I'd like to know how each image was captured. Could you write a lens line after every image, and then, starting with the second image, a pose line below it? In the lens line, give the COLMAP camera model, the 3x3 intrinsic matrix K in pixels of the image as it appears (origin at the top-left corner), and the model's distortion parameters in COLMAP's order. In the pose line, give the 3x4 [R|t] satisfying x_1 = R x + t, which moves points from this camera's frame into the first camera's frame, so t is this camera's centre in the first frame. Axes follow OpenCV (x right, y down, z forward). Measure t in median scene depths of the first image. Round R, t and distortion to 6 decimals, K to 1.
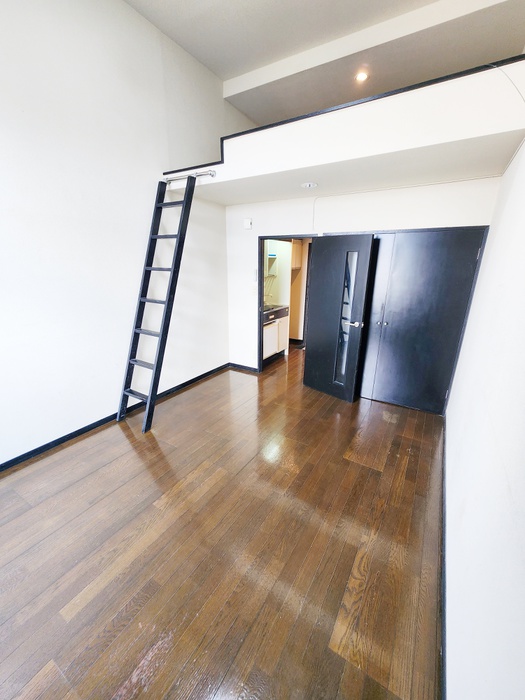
lens RADIAL K [[285.8, 0, 267.5], [0, 285.8, 351.7], [0, 0, 1]] dist [0.001676, 0.000556]
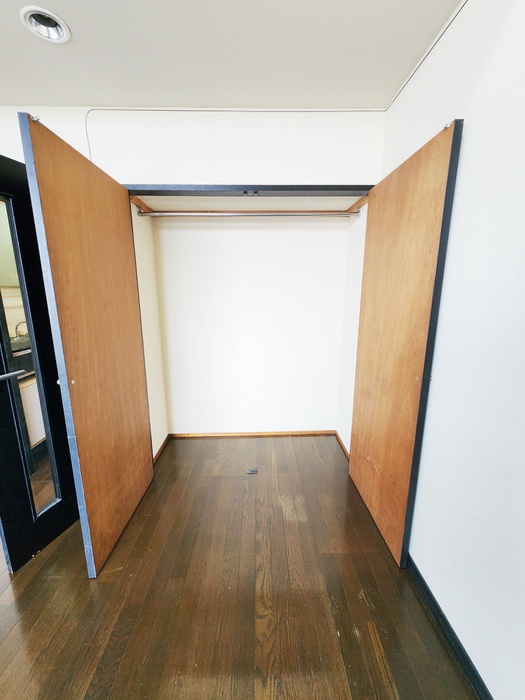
lens RADIAL K [[285.8, 0, 262.8], [0, 285.8, 349.7], [0, 0, 1]] dist [0.001676, 0.000556]
pose [[0.844941, -0.121135, 0.520962, 0.152016], [0.167263, 0.985007, -0.042245, -0.082647], [-0.508034, 0.122832, 0.852534, 0.641605]]
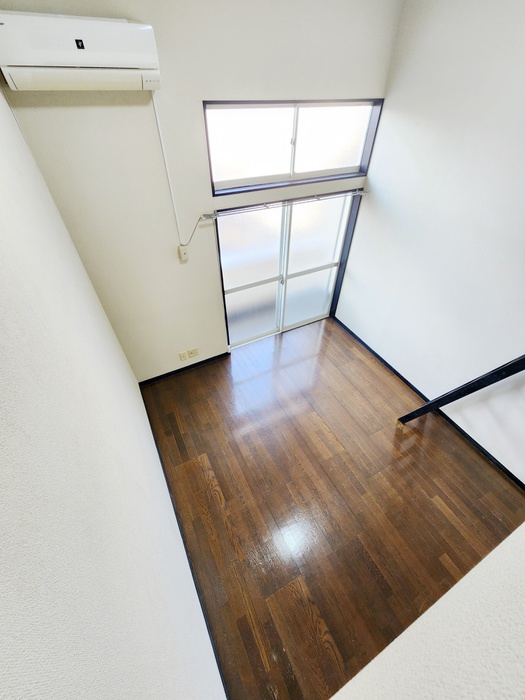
lens RADIAL K [[285.8, 0, 262.5], [0, 285.8, 348.4], [0, 0, 1]] dist [0.001676, 0.000556]
pose [[-0.517148, 0.580268, -0.629164, 0.482626], [-0.263137, 0.591700, 0.762004, -0.712610], [0.814443, 0.559625, -0.153306, 0.633784]]
